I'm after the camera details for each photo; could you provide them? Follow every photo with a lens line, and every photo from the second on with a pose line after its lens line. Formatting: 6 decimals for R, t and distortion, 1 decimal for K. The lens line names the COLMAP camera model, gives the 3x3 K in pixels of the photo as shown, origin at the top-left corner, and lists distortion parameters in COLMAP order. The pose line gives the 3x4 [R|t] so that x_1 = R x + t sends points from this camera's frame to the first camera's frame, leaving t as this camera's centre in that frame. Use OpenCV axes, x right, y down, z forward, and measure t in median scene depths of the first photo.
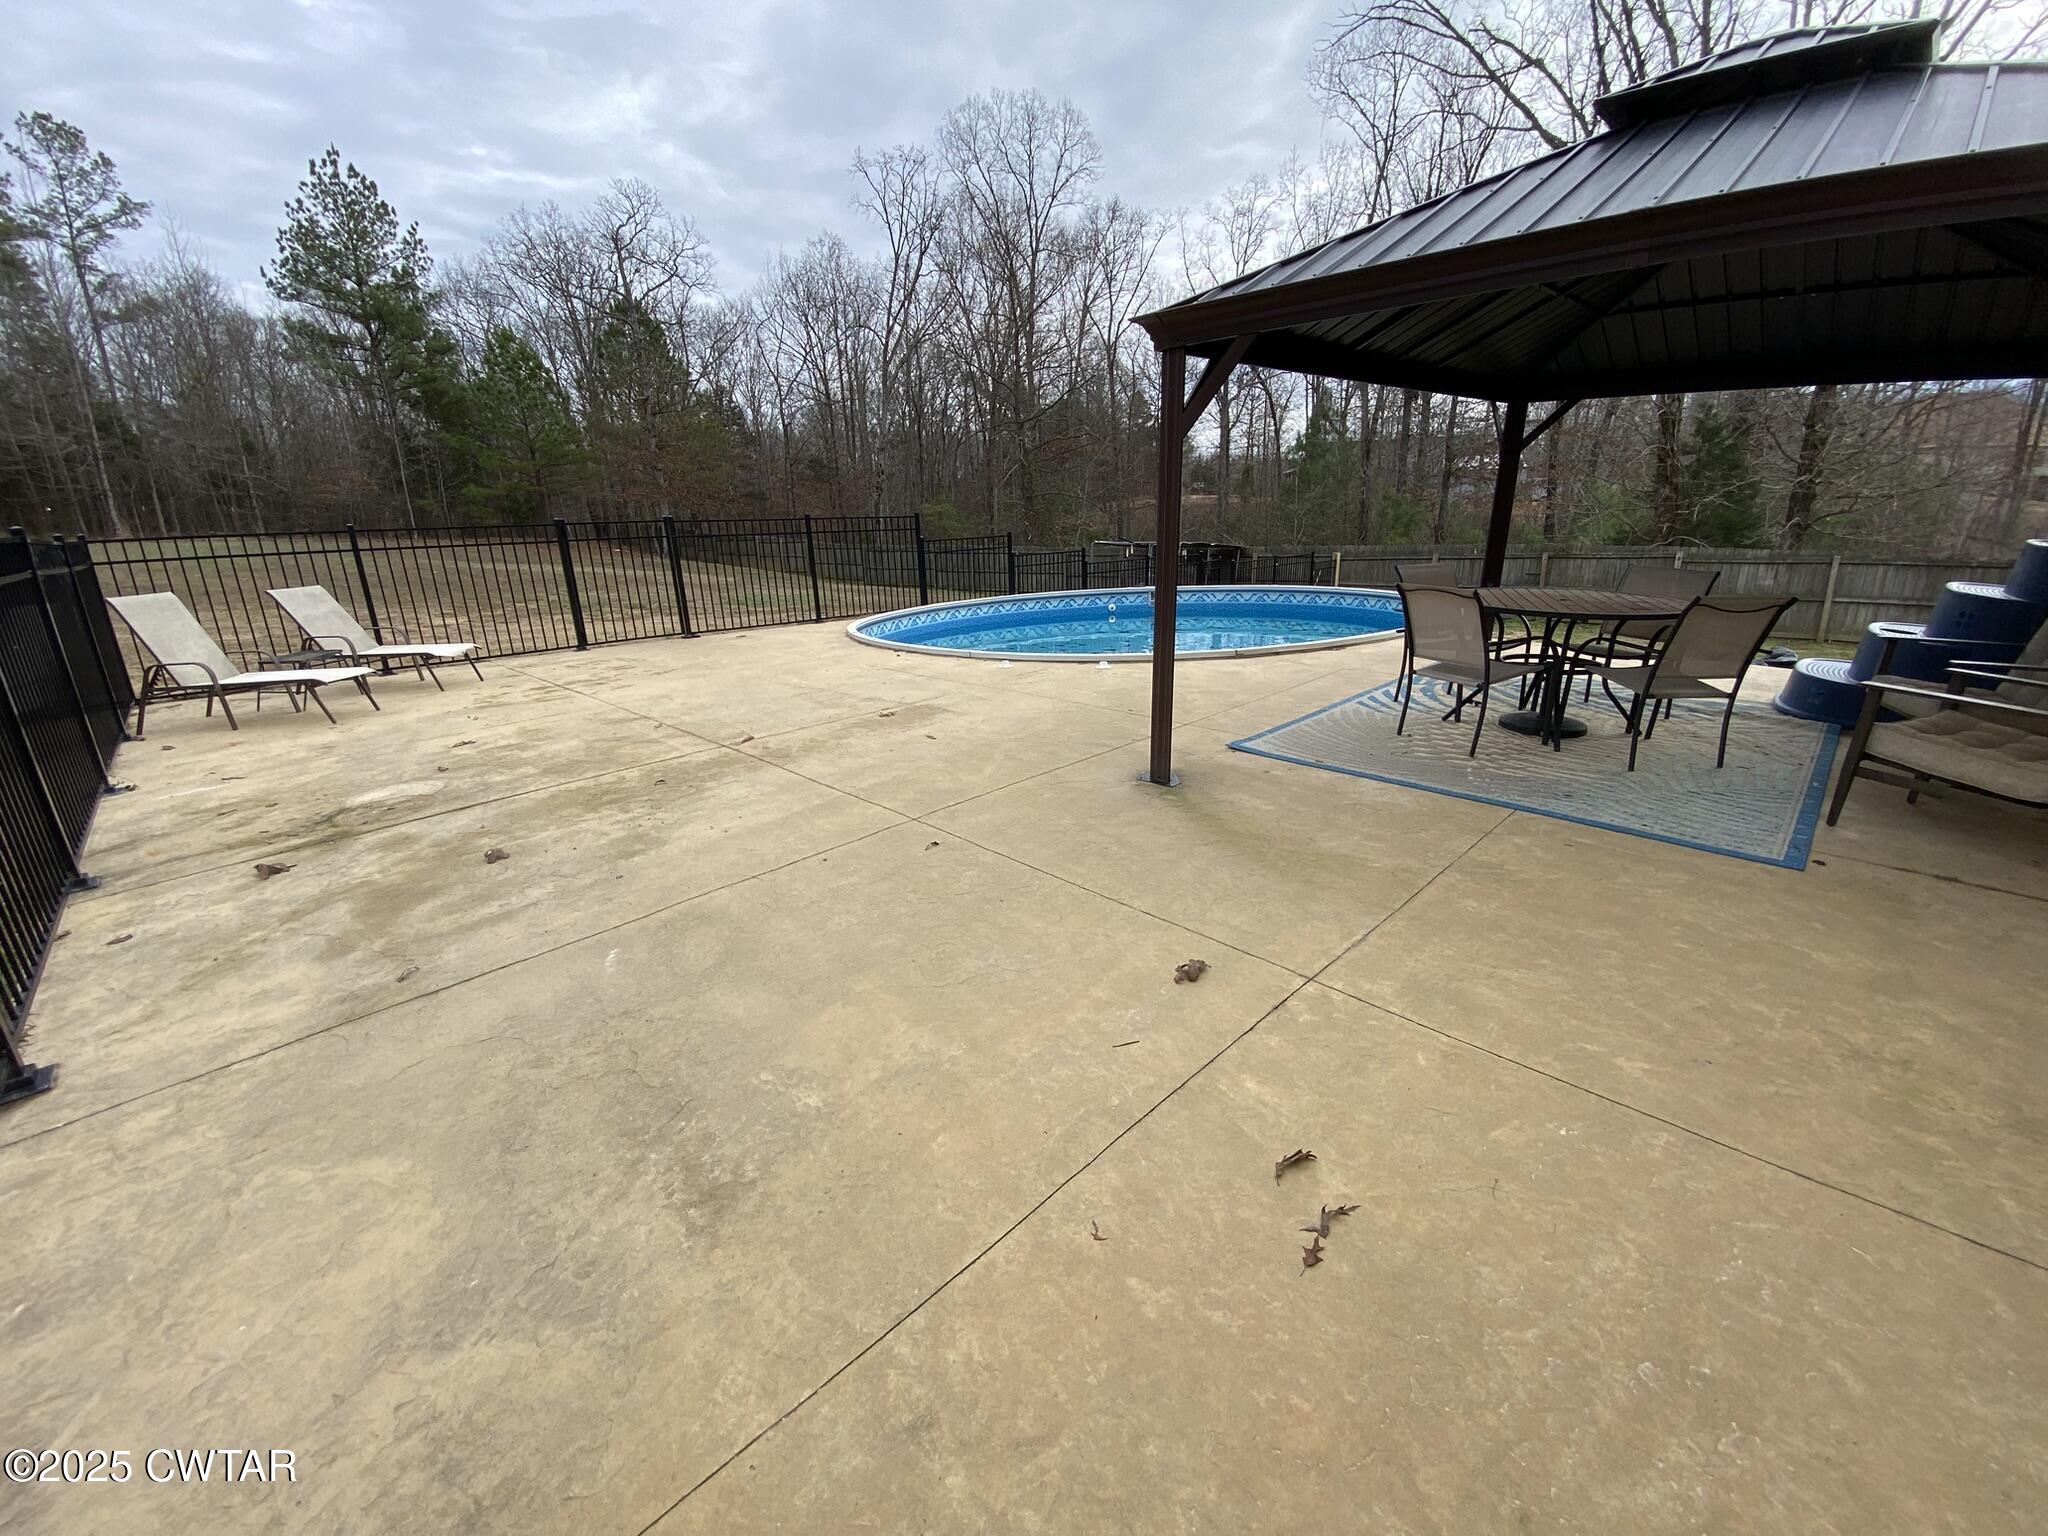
lens RADIAL K [[830.5, 0, 1008.9], [0, 830.5, 767.1], [0, 0, 1]] dist [0.020216, -0.020814]
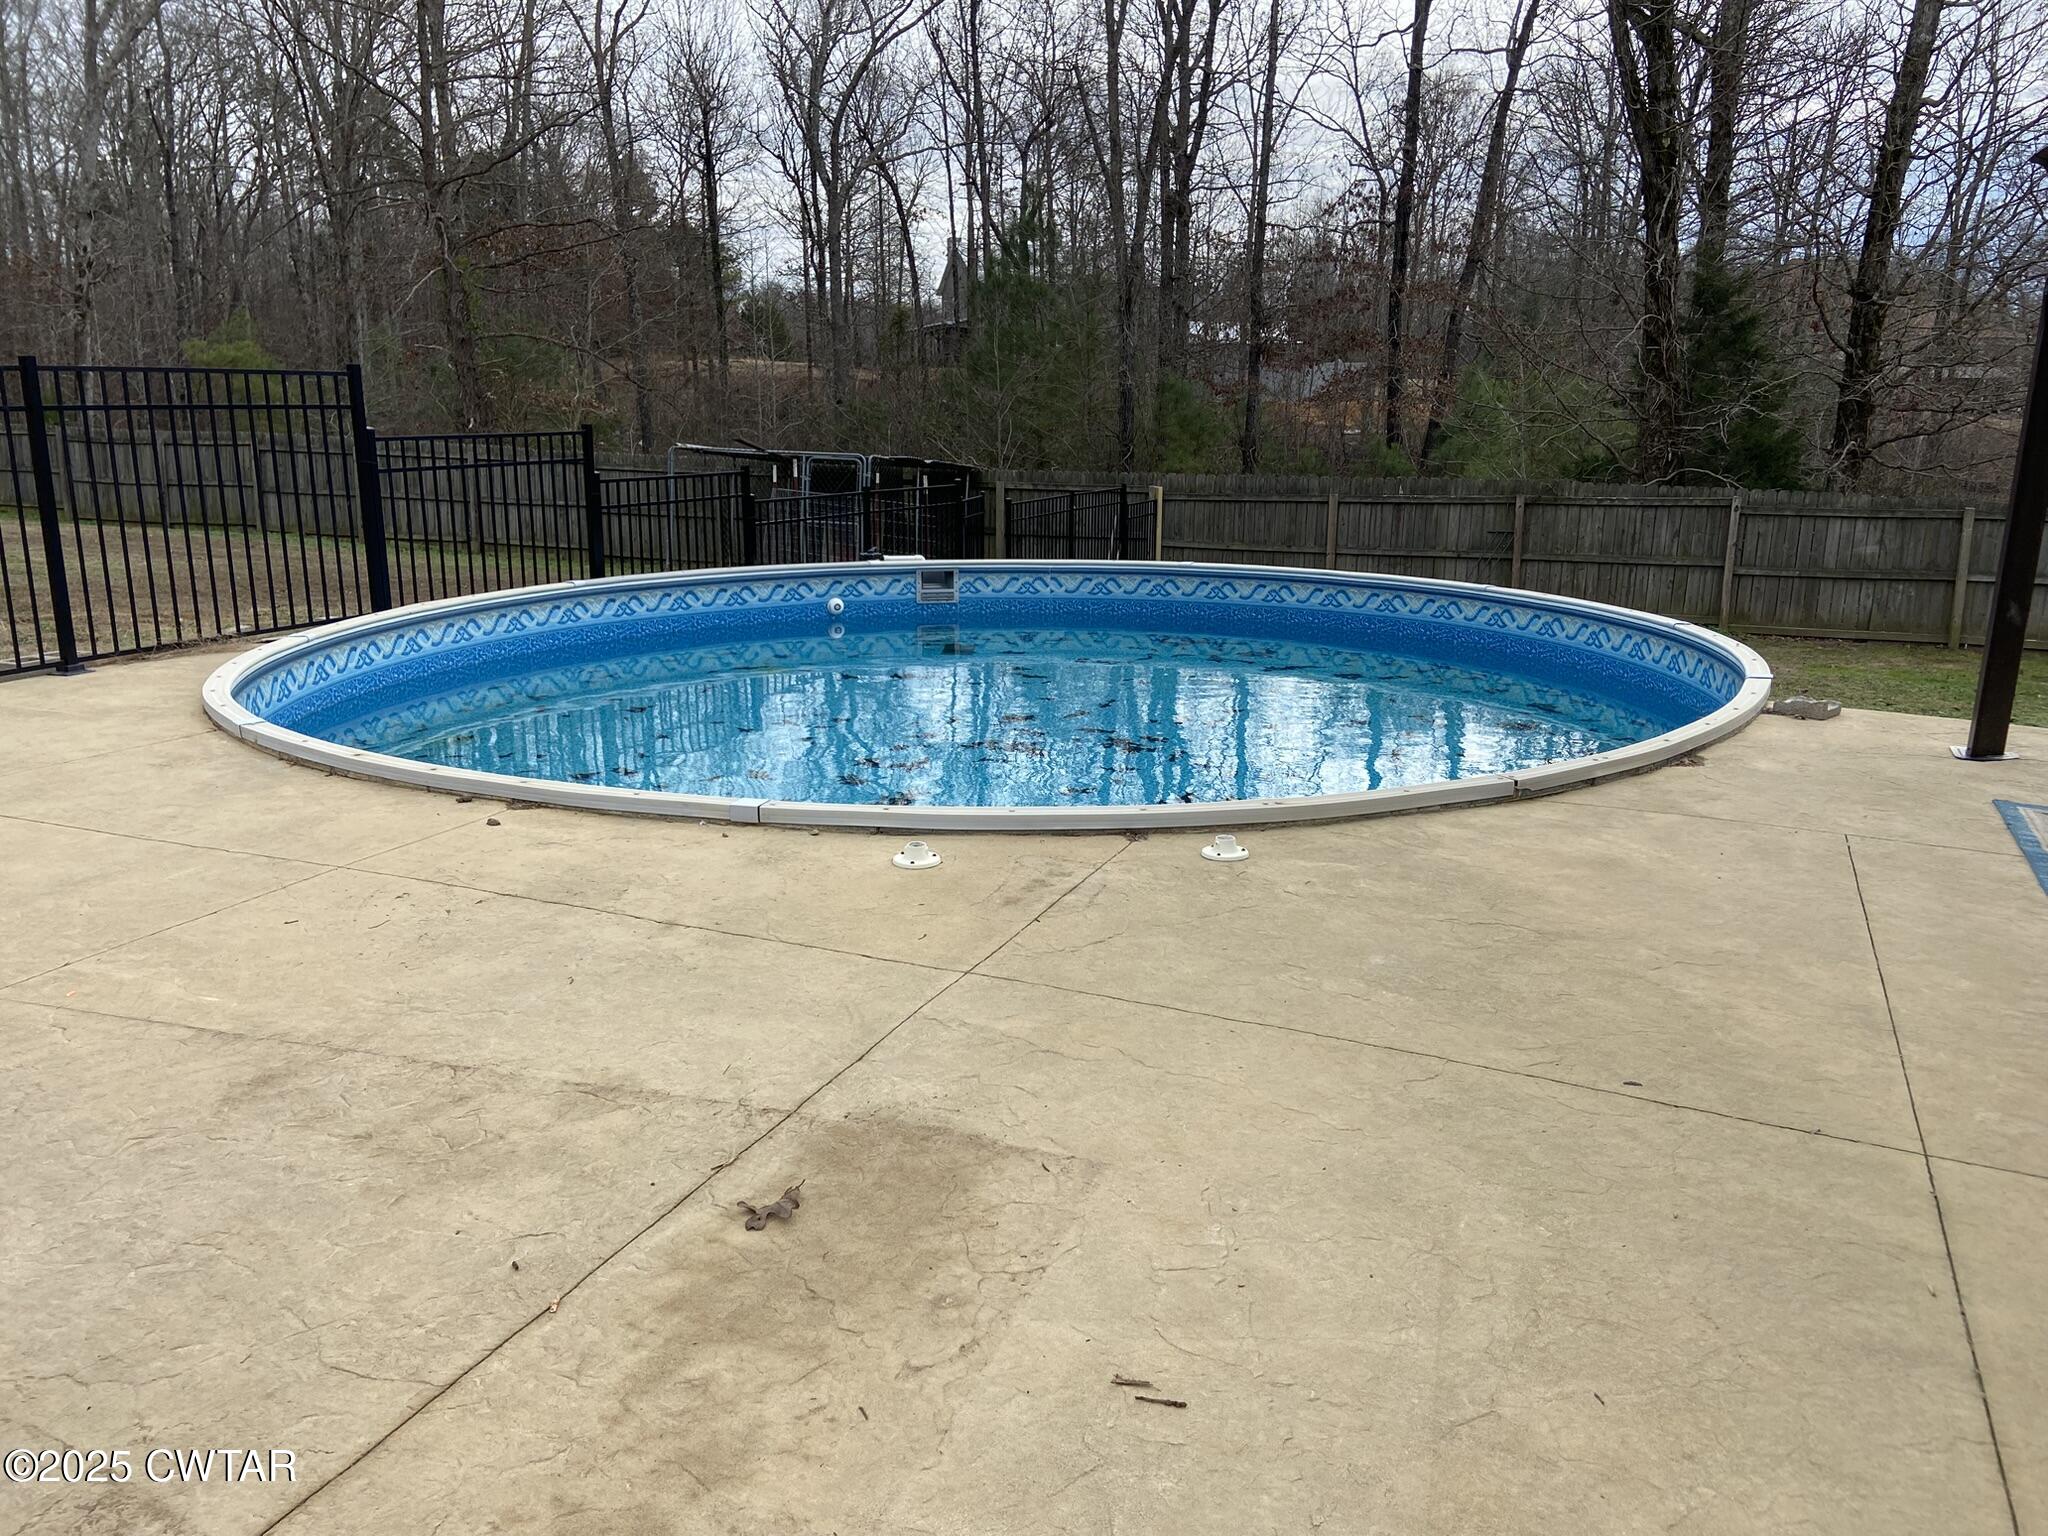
lens RADIAL K [[1584.4, 0, 1063.1], [0, 1584.4, 768.2], [0, 0, 1]] dist [0.130534, -0.160495]
pose [[0.923792, -0.044315, 0.380322, -0.109998], [0.068977, 0.996290, -0.051455, -0.073752], [-0.376631, 0.073767, 0.923421, 0.249346]]
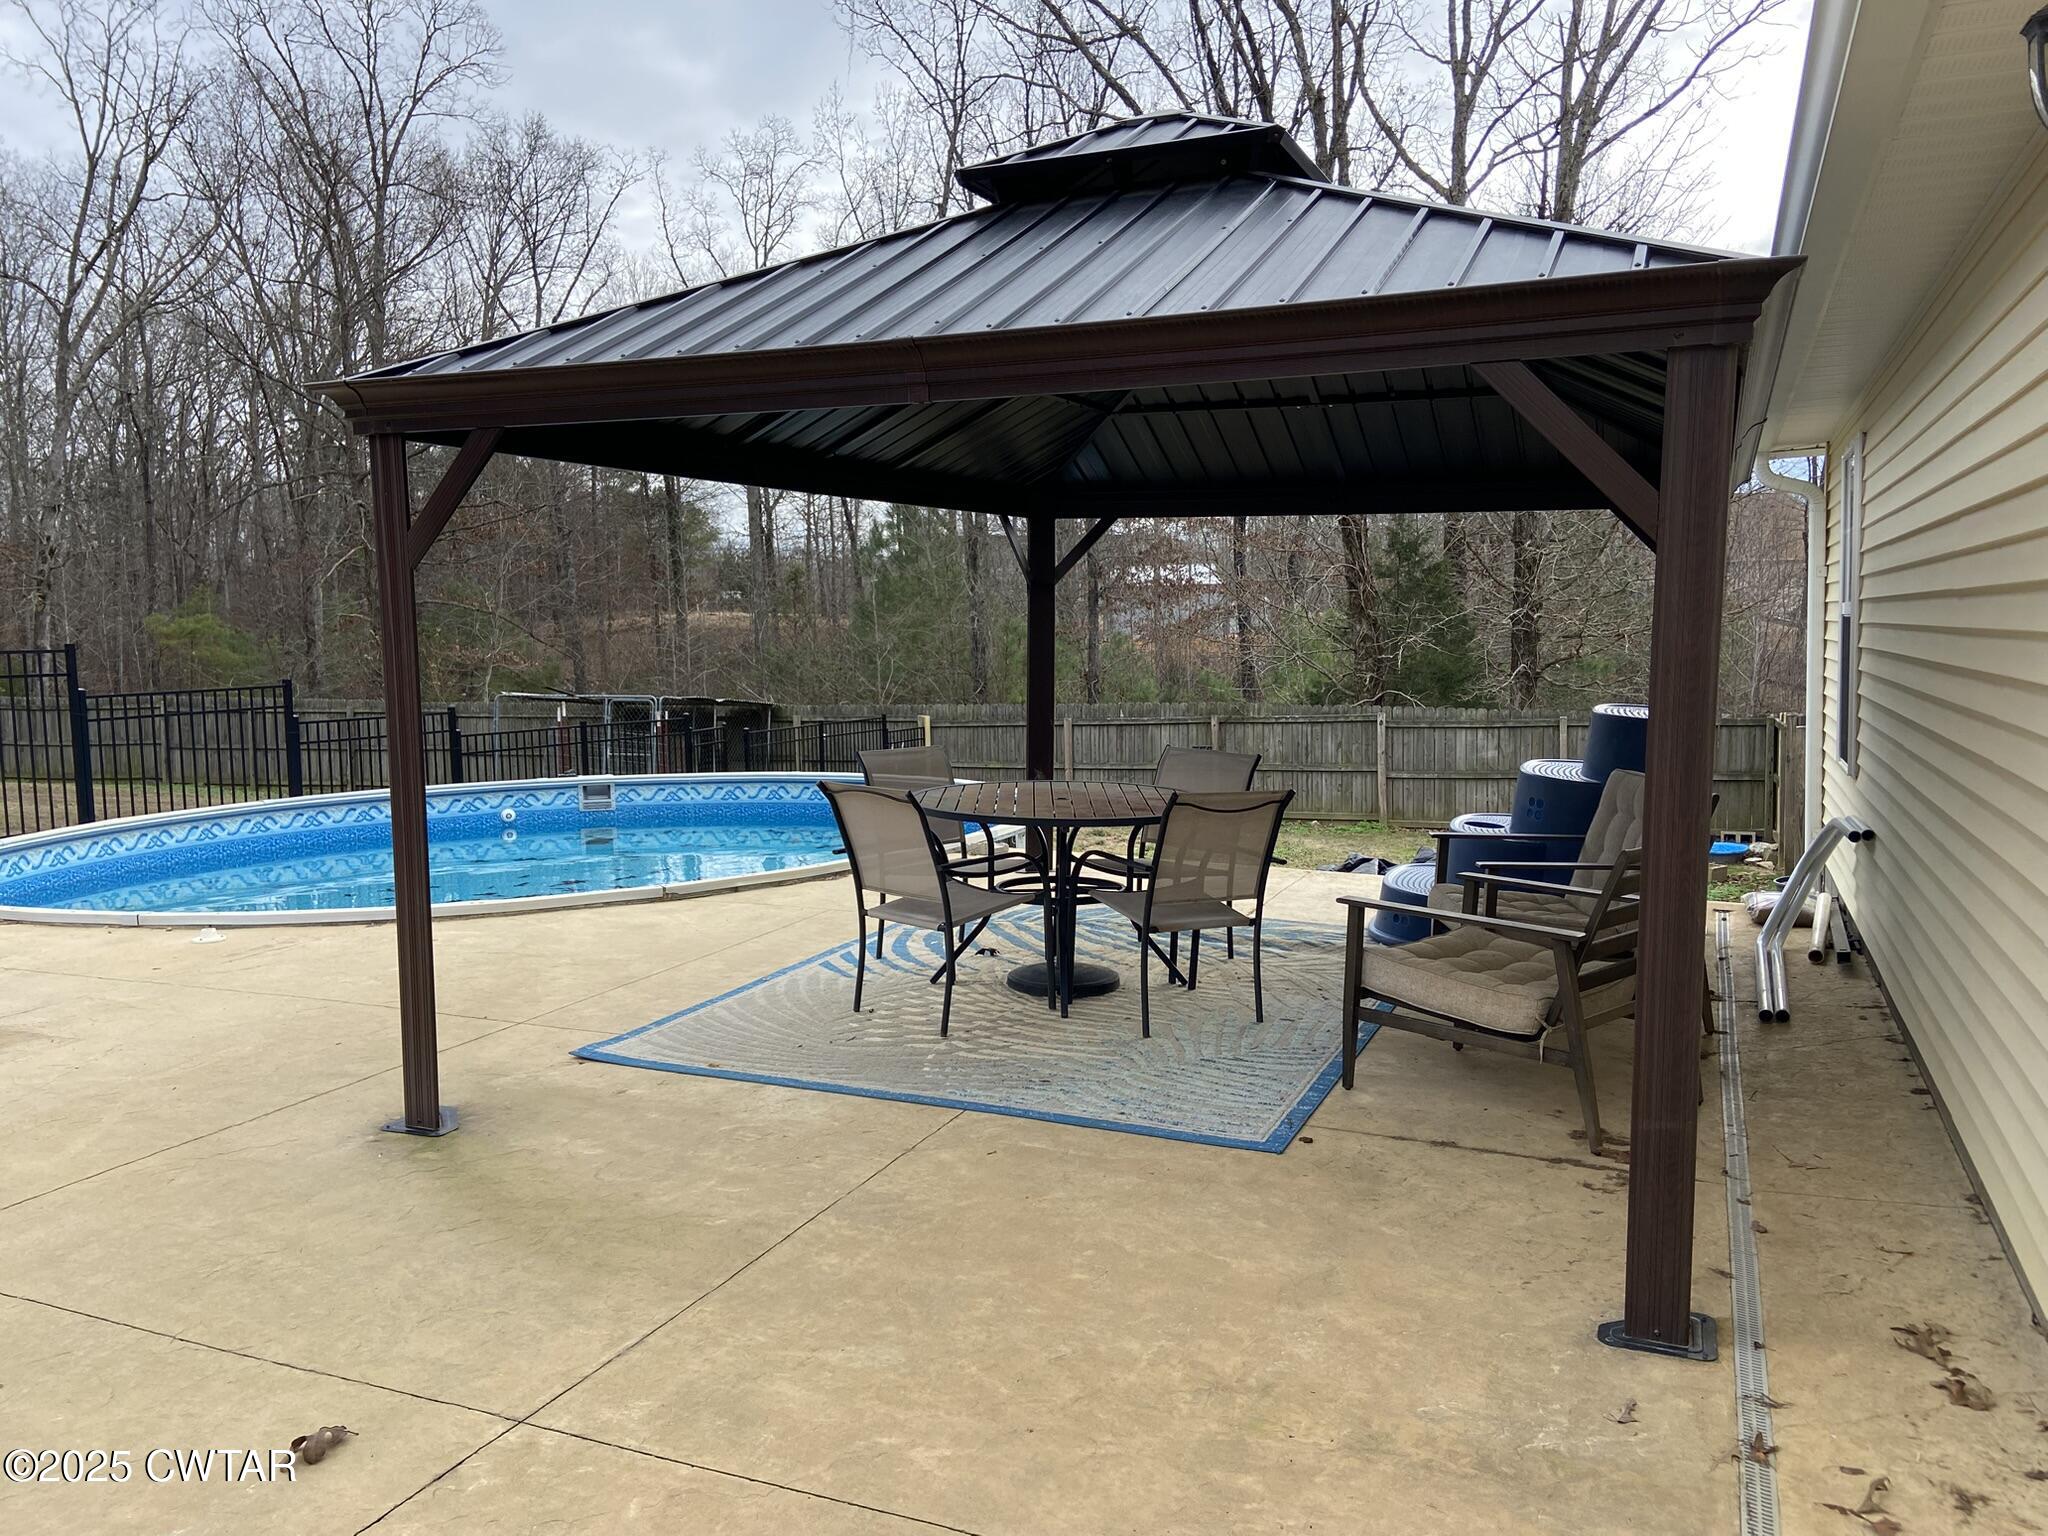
lens RADIAL K [[1539.5, 0, 1021.8], [0, 1539.5, 762.4], [0, 0, 1]] dist [0.122156, -0.153602]
pose [[0.920704, -0.015237, 0.389964, 0.047703], [0.099556, 0.975347, -0.196943, 0.008046], [-0.377349, 0.220149, 0.899523, -0.057240]]
